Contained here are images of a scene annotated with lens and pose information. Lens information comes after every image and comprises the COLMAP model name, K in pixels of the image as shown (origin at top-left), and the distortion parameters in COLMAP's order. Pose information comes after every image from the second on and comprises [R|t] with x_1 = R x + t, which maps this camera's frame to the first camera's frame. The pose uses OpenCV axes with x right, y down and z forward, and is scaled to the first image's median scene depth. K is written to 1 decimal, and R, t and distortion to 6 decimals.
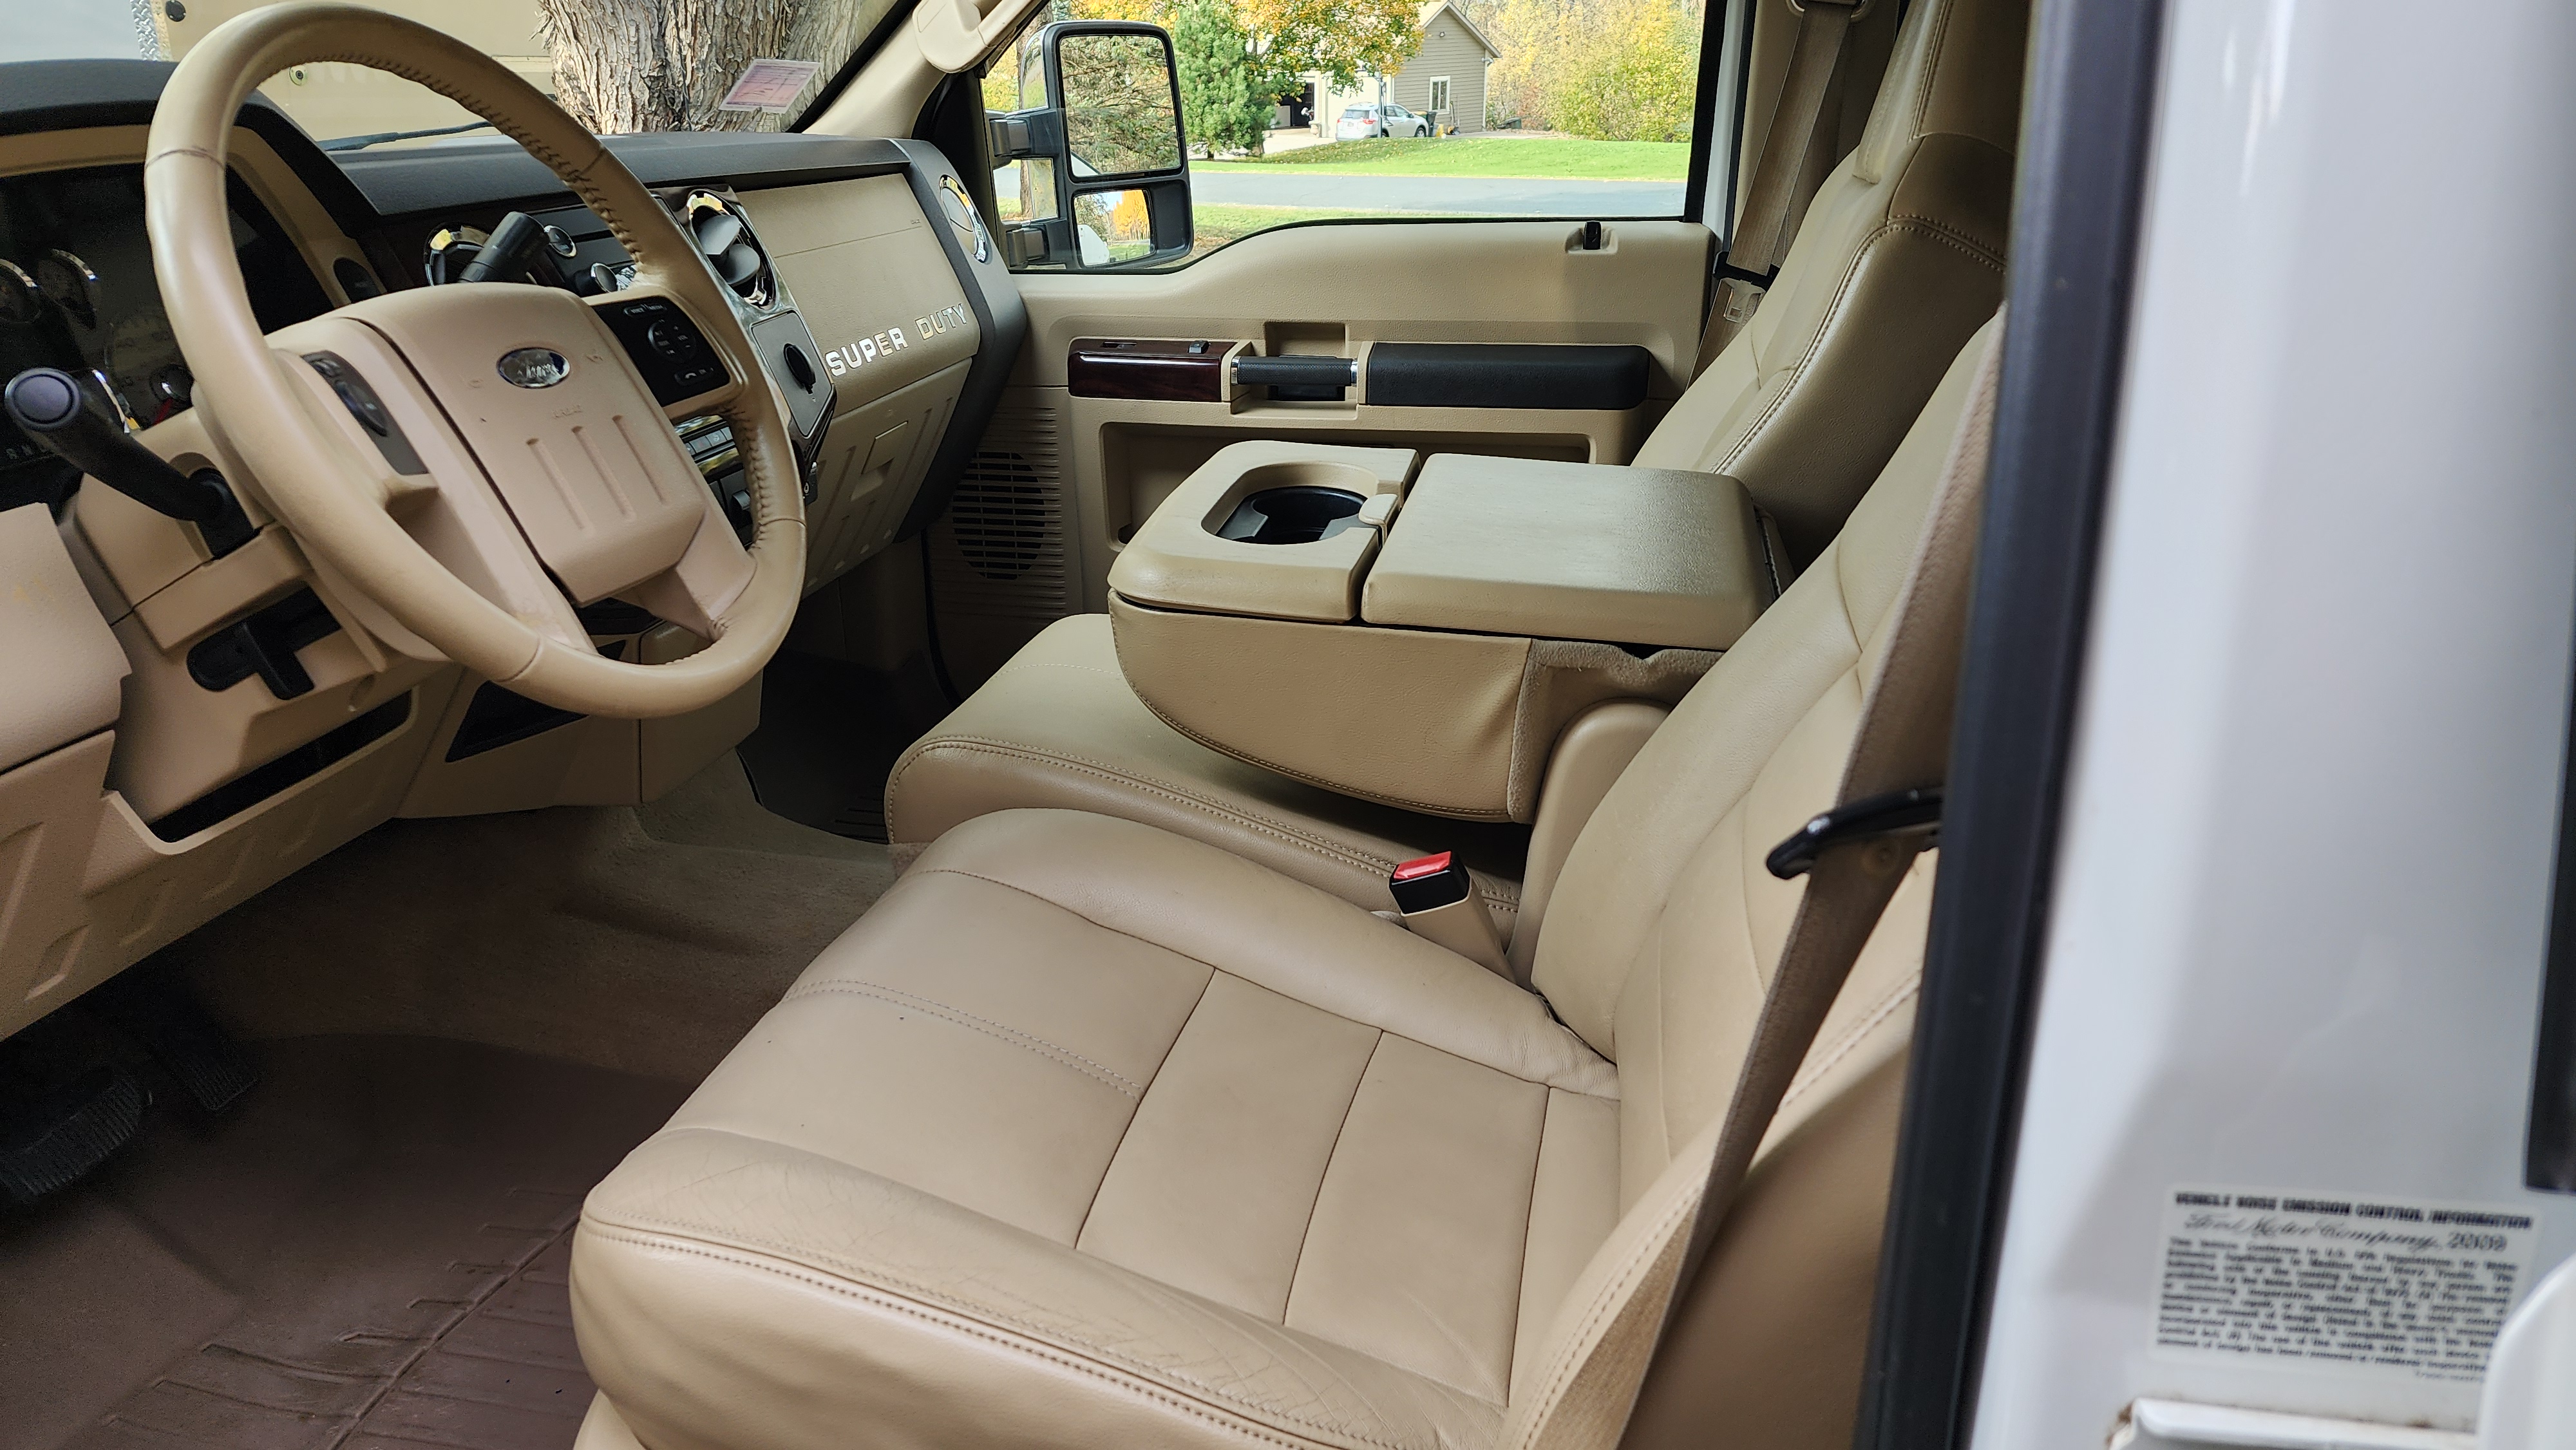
lens RADIAL K [[1766.1, 0, 1275.8], [0, 1766.1, 717.9], [0, 0, 1]] dist [0.057117, -0.051071]
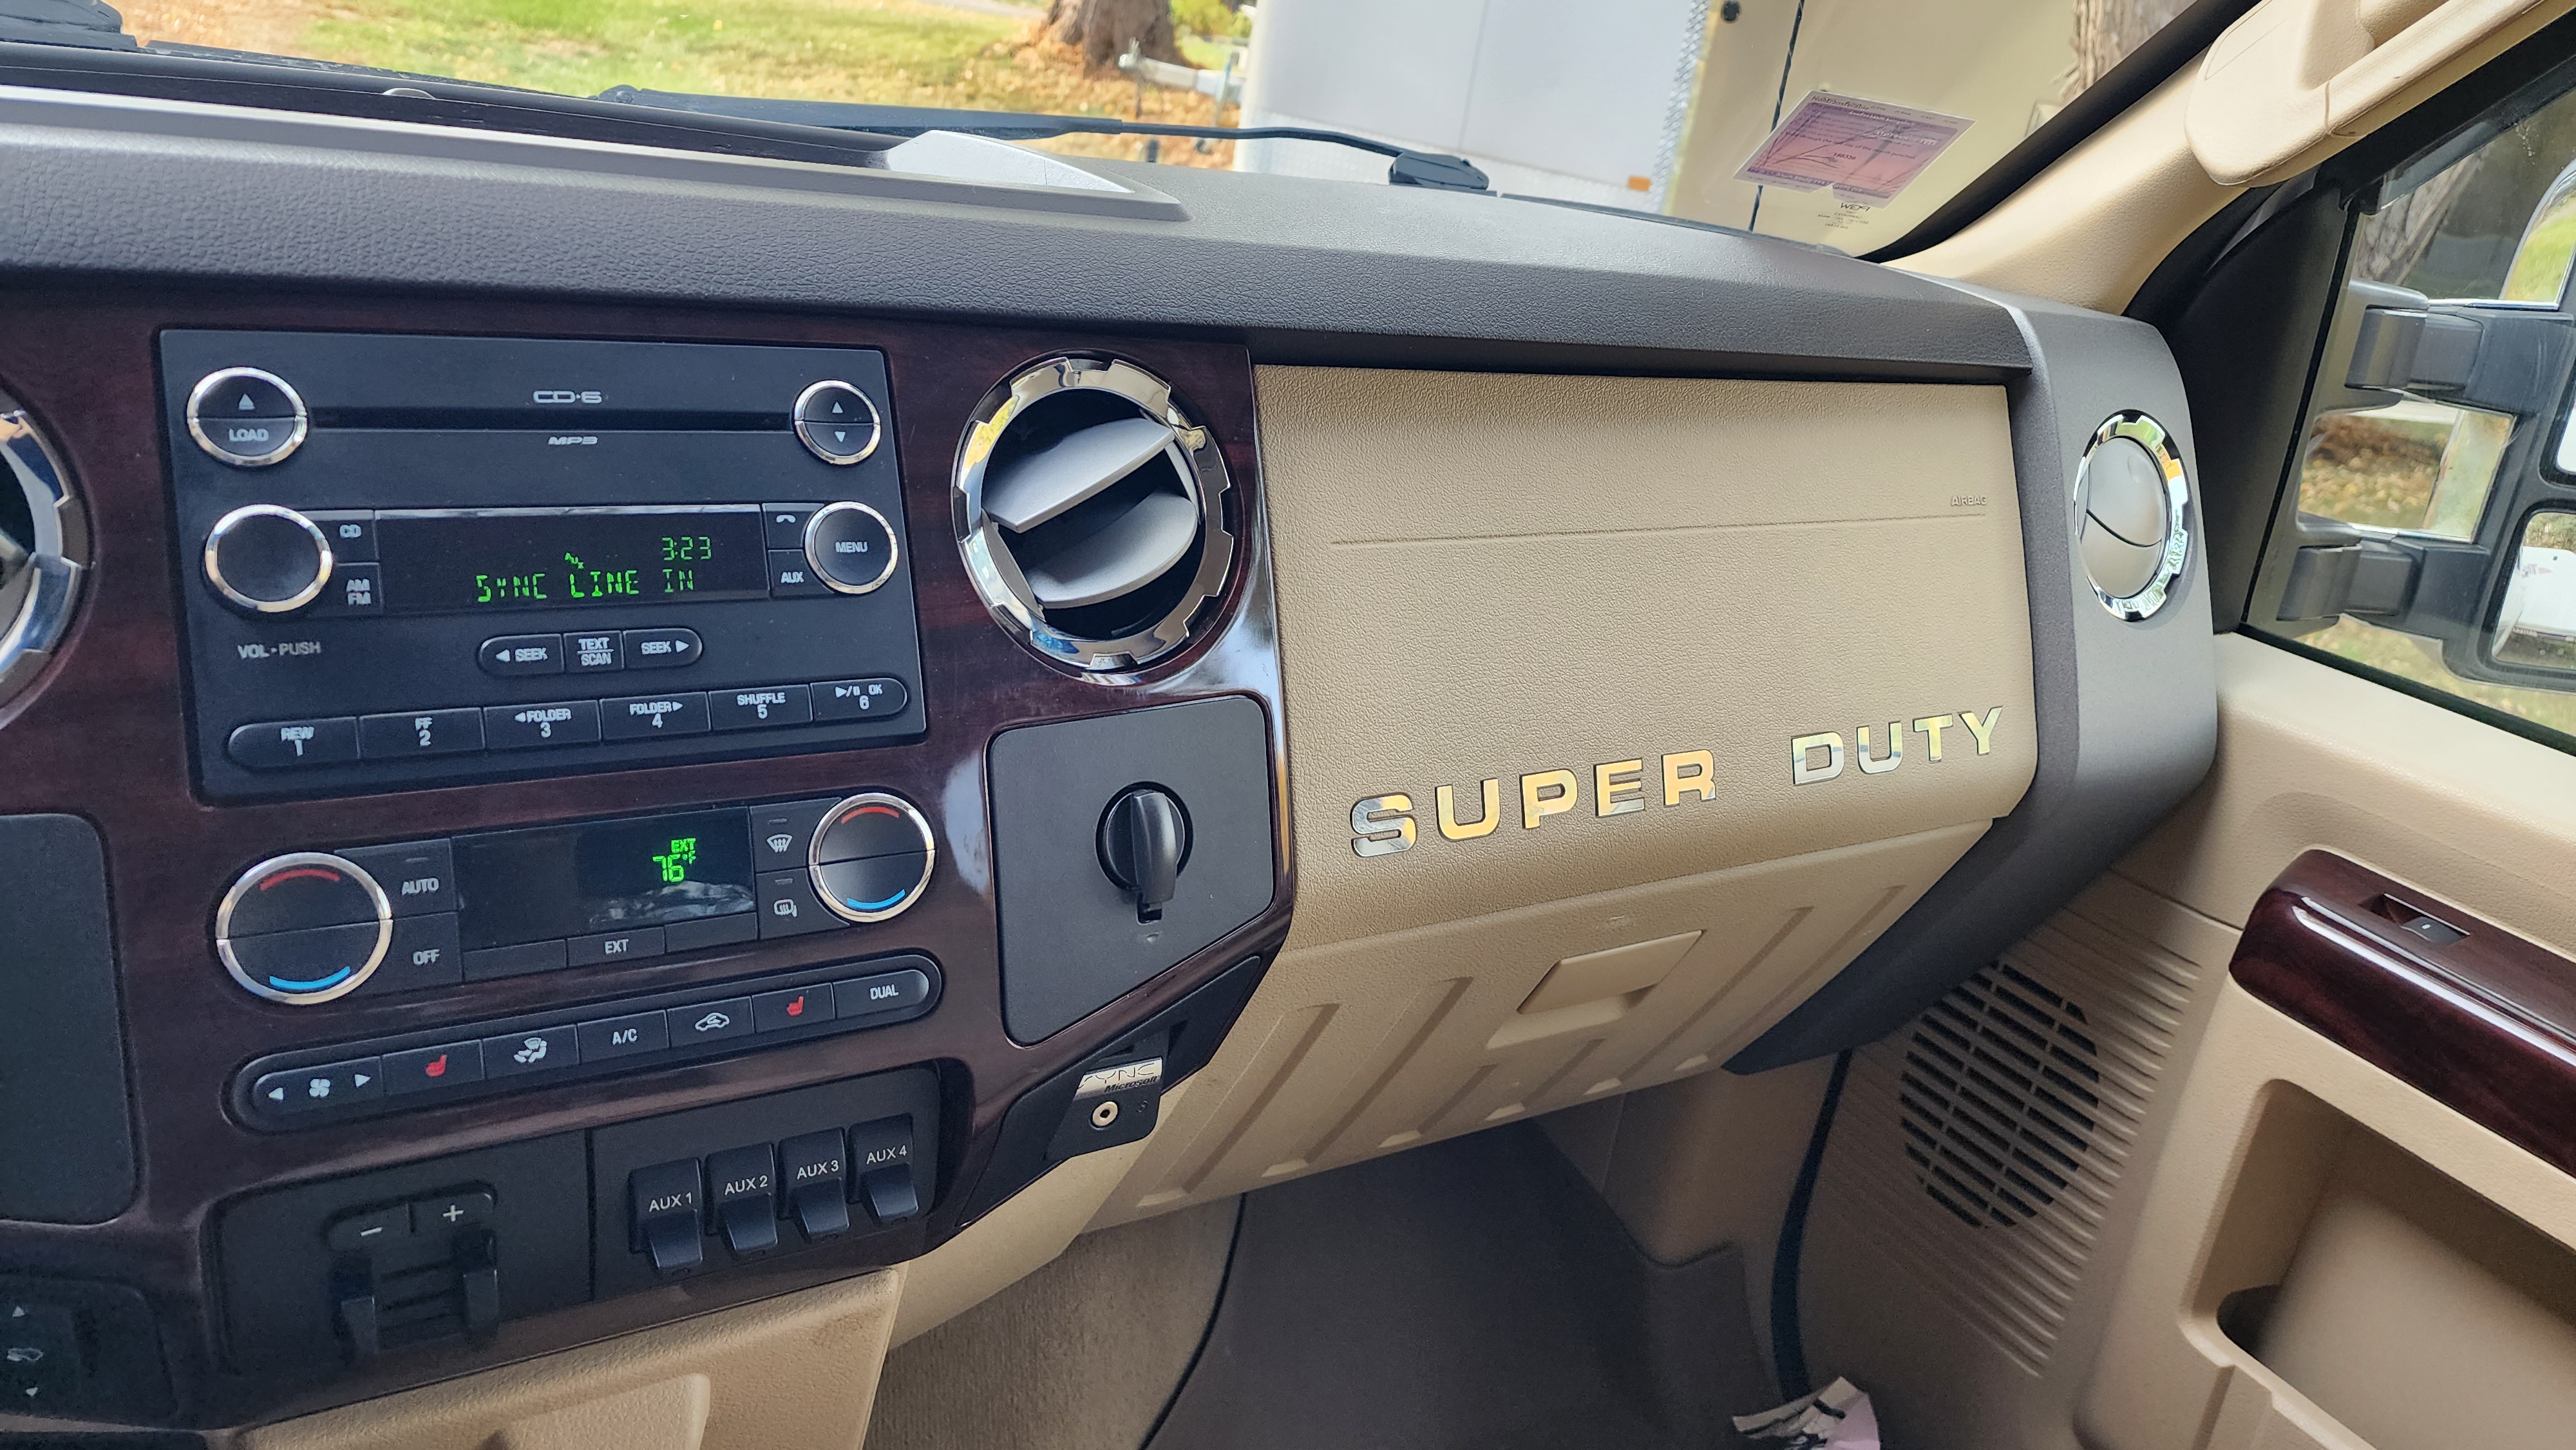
lens RADIAL K [[1766.1, 0, 1275.8], [0, 1766.1, 717.9], [0, 0, 1]] dist [0.057117, -0.051071]
pose [[0.667175, 0.374955, -0.643651, -0.016422], [-0.392582, 0.911325, 0.123957, -0.192698], [0.633054, 0.169985, 0.755214, 0.508586]]
